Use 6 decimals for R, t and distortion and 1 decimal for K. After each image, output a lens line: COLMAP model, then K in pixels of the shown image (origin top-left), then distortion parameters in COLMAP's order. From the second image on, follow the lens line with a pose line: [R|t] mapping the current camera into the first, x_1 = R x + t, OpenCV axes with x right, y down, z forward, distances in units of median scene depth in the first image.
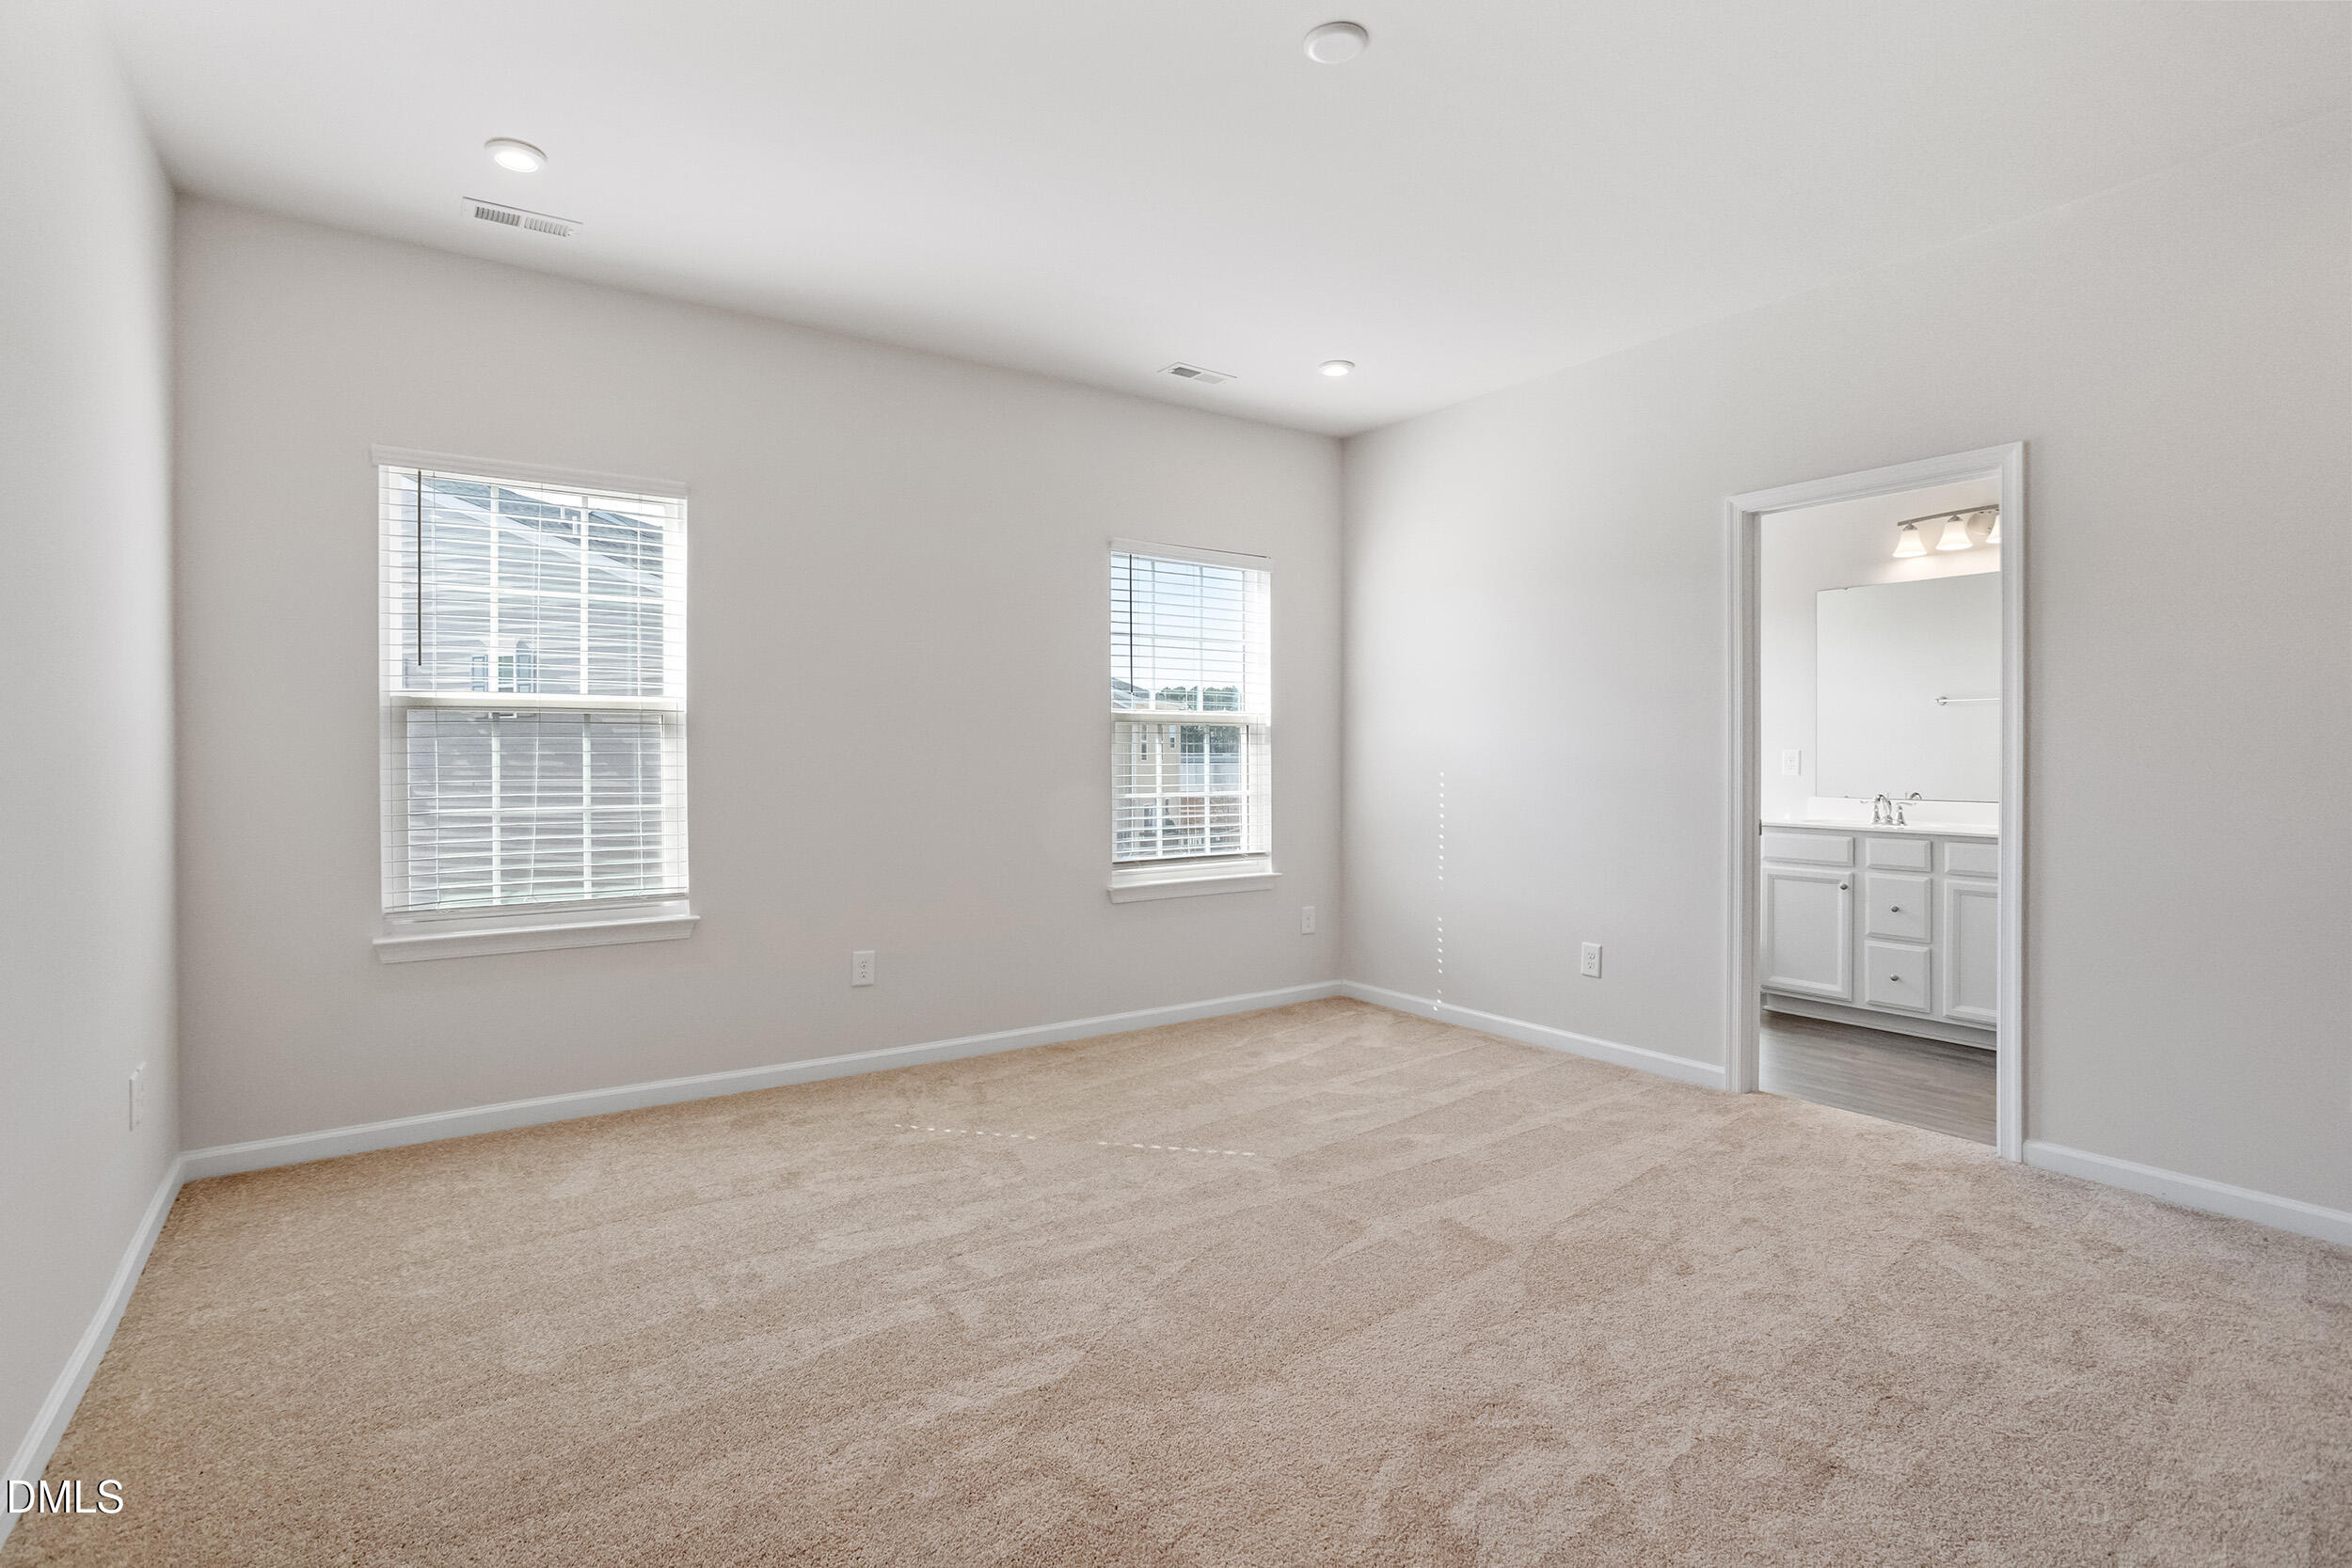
lens RADIAL K [[1135.4, 0, 1176.0], [0, 1135.4, 784.0], [0, 0, 1]] dist [-0.050468, 0.035590]
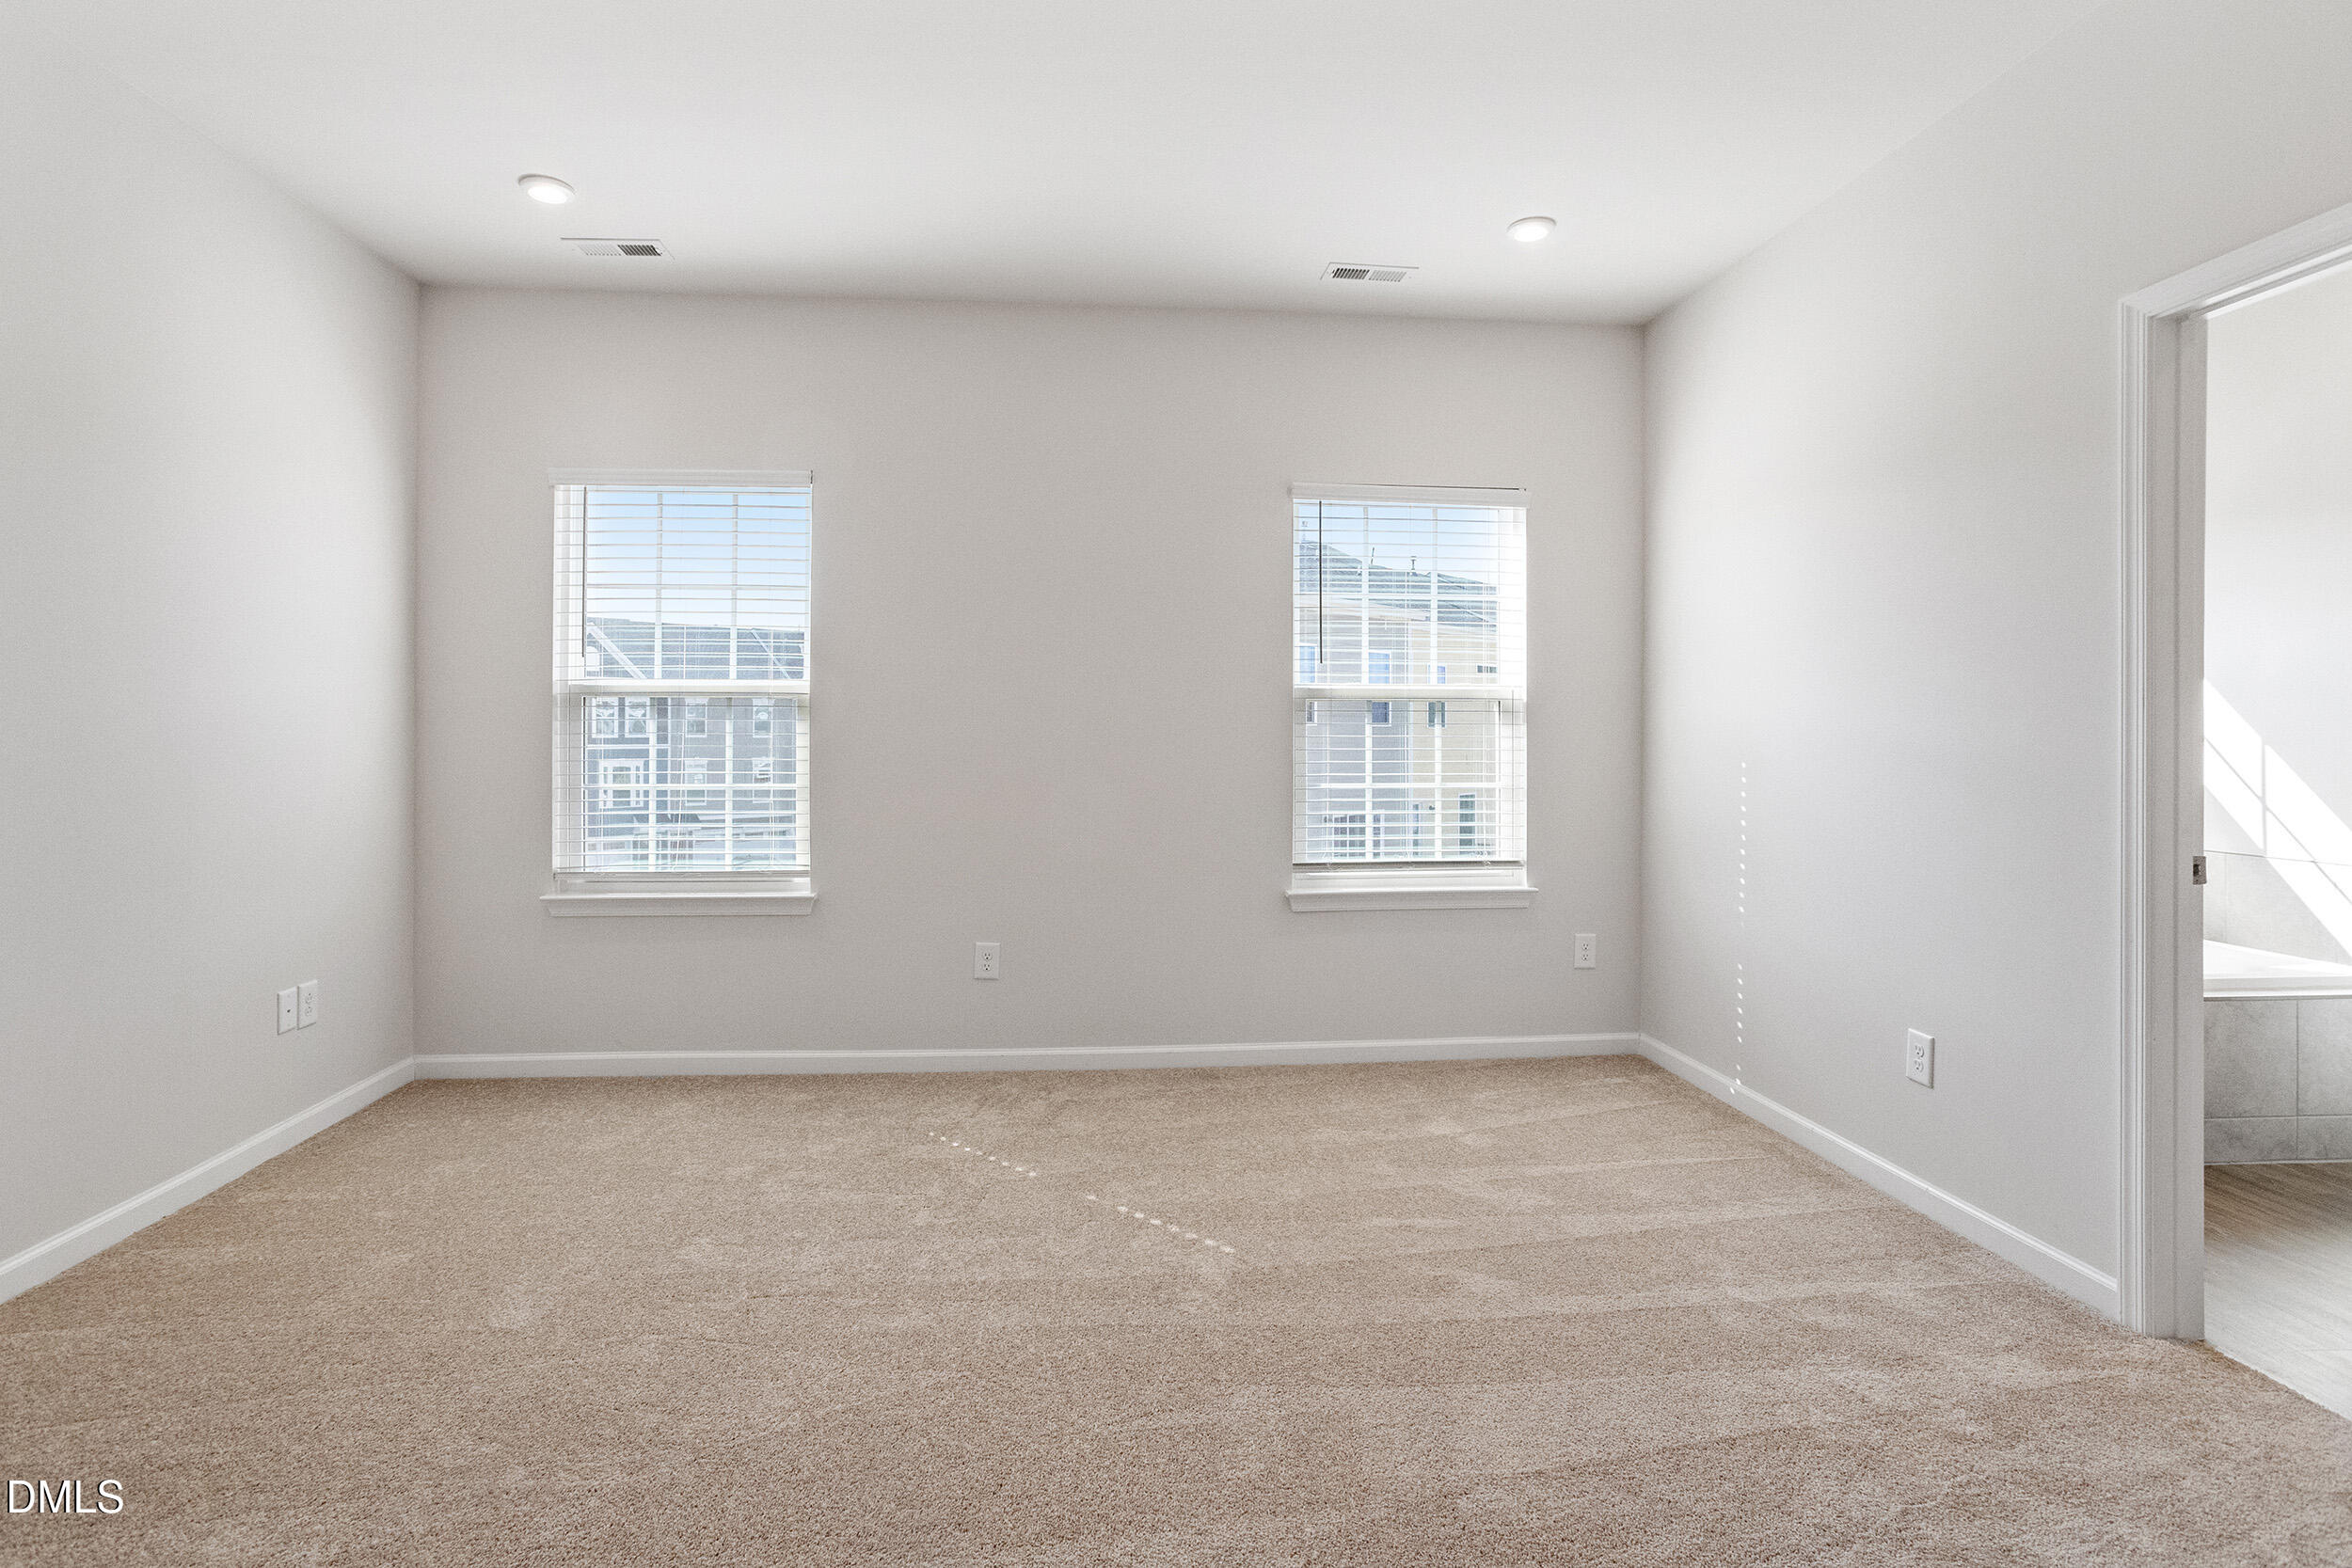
lens RADIAL K [[1150.2, 0, 1162.5], [0, 1150.2, 749.2], [0, 0, 1]] dist [-0.040386, 0.026688]
pose [[0.867286, 0.007252, -0.497758, 0.350810], [-0.015291, 0.999810, -0.012077, -0.005787], [0.497576, 0.018086, 0.867232, 0.245501]]
